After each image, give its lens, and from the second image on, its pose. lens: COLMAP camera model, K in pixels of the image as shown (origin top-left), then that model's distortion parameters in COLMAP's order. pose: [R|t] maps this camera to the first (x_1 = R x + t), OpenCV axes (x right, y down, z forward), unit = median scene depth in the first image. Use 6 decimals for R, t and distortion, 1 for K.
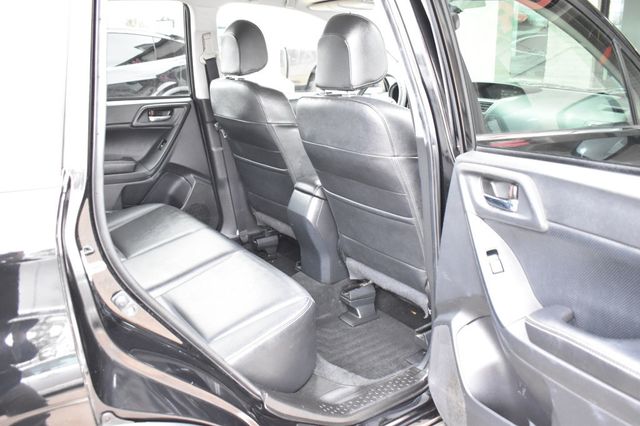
lens RADIAL K [[567.2, 0, 320.0], [0, 567.2, 213.0], [0, 0, 1]] dist [-0.084676, 0.008071]
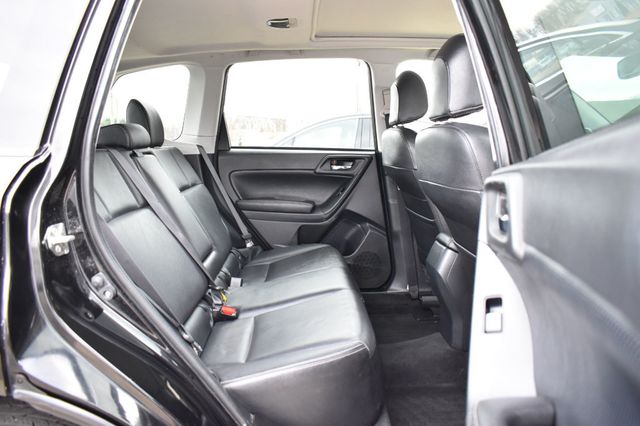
lens RADIAL K [[498.1, 0, 320.0], [0, 498.1, 213.0], [0, 0, 1]] dist [-0.090379, 0.003104]
pose [[0.844868, 0.077104, -0.529389, 0.195811], [-0.157992, 0.981383, -0.109208, 0.029103], [0.511113, 0.175905, 0.841321, 0.183436]]
